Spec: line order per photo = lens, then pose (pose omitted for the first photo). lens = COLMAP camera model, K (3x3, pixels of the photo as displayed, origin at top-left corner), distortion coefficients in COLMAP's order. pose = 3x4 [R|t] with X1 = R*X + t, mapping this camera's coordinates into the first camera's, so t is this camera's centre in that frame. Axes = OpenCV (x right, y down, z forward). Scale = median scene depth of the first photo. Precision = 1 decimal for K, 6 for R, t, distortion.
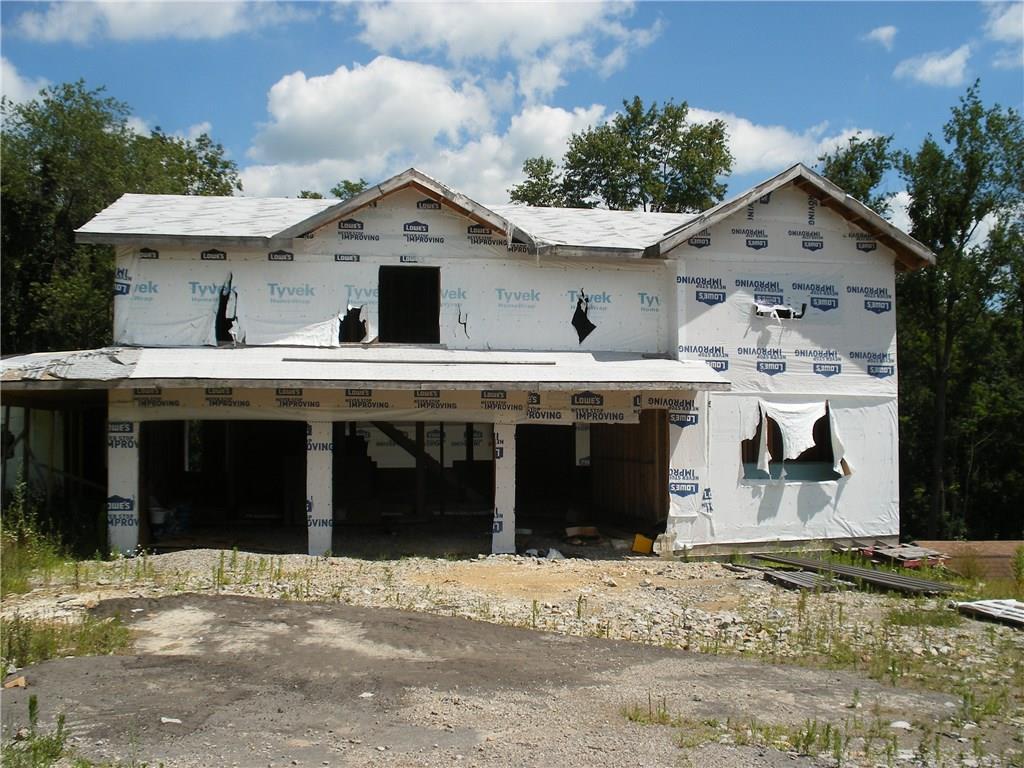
lens RADIAL K [[1071.2, 0, 512.0], [0, 1071.2, 384.0], [0, 0, 1]] dist [-0.167014, 0.000738]
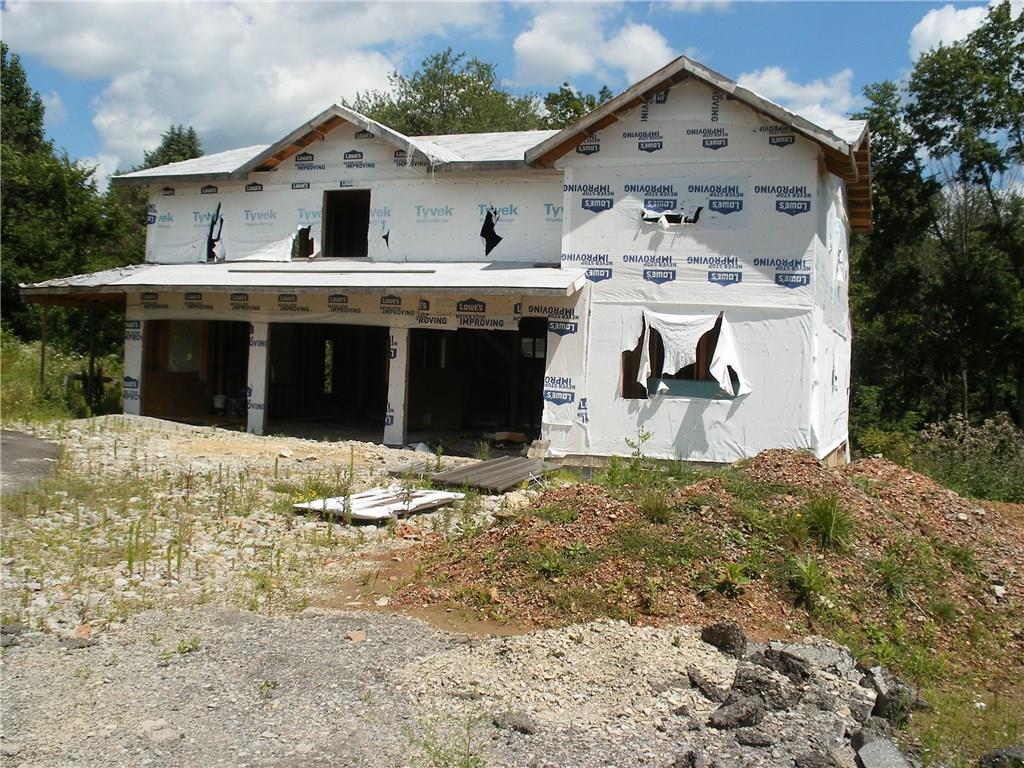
lens RADIAL K [[1071.2, 0, 512.0], [0, 1071.2, 384.0], [0, 0, 1]] dist [-0.167014, 0.000738]
pose [[0.846445, 0.042348, -0.530789, 0.657895], [-0.020412, 0.998680, 0.047127, 0.039767], [0.532085, -0.029056, 0.846192, 0.124599]]
